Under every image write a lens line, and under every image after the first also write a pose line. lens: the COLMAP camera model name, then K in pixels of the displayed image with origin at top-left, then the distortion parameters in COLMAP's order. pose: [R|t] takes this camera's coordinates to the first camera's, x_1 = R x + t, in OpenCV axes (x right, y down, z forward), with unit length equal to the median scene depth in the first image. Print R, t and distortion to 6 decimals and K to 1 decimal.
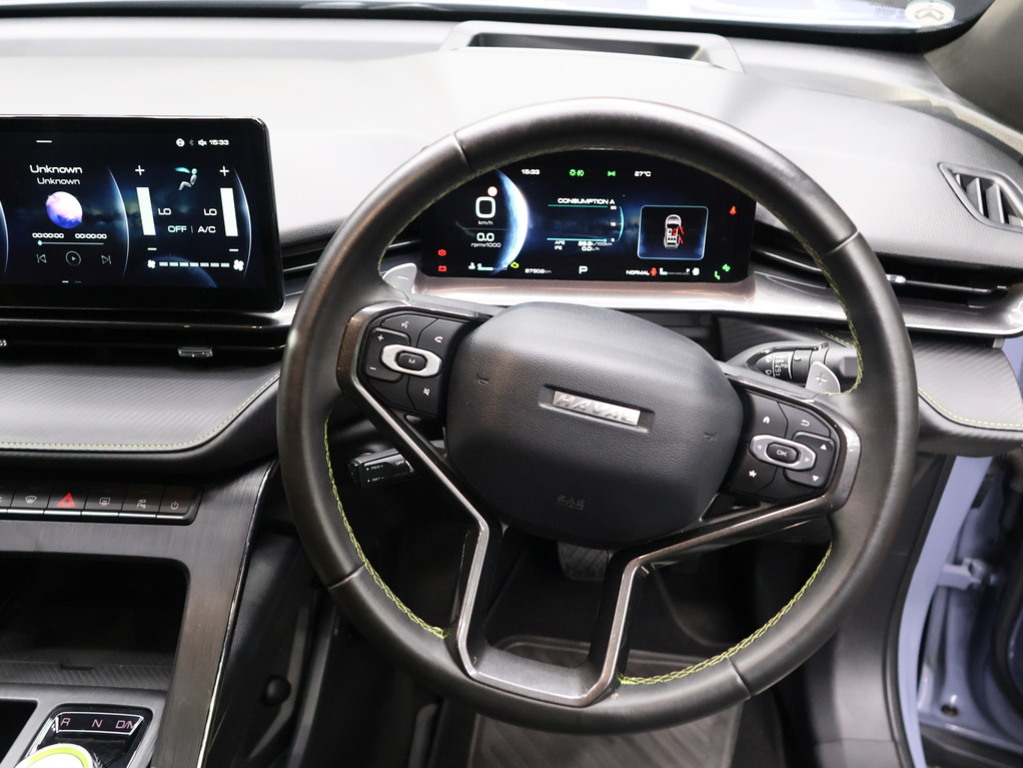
lens RADIAL K [[865.0, 0, 511.5], [0, 865.0, 384.0], [0, 0, 1]] dist [-0.004853, -0.008643]
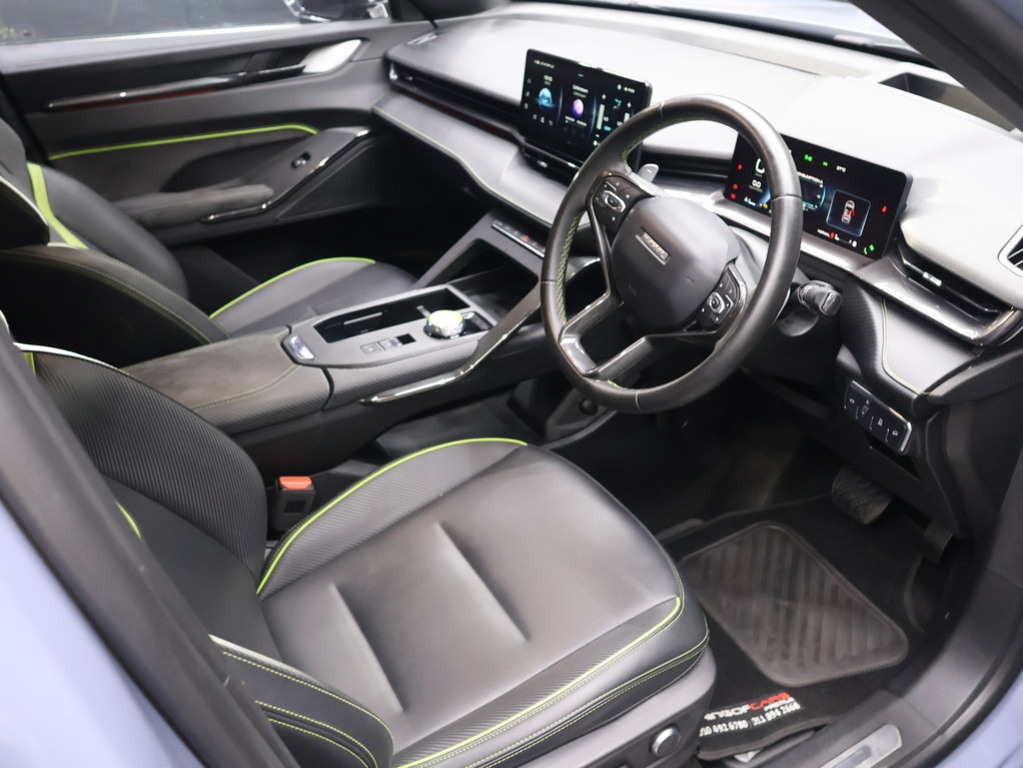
lens RADIAL K [[865.0, 0, 511.5], [0, 865.0, 384.0], [0, 0, 1]] dist [-0.004853, -0.008643]
pose [[0.549803, 0.428997, -0.716714, 1.201148], [-0.427502, 0.881662, 0.199786, 0.041098], [0.717607, 0.196554, 0.668137, -0.405199]]
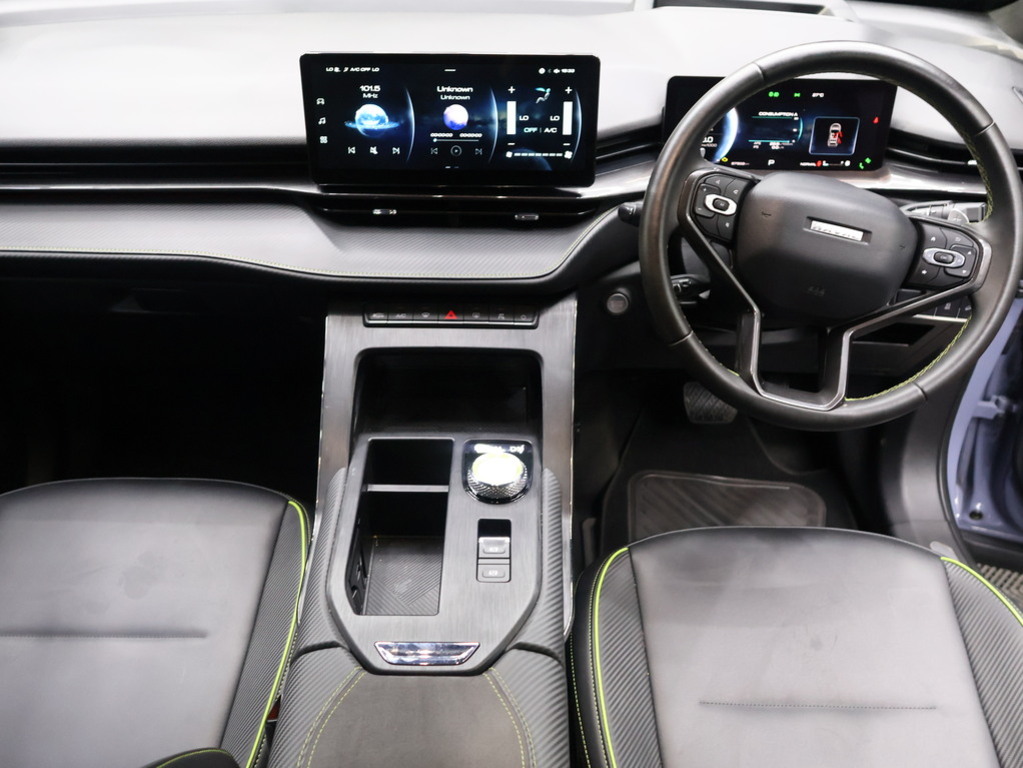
lens RADIAL K [[859.4, 0, 511.6], [0, 859.4, 388.0], [0, 0, 1]] dist [-0.004131, -0.011726]
pose [[0.998821, -0.018180, 0.045004, -0.492209], [0.015731, 0.998407, 0.054194, 0.187184], [-0.045918, -0.053422, 0.997516, -0.514167]]
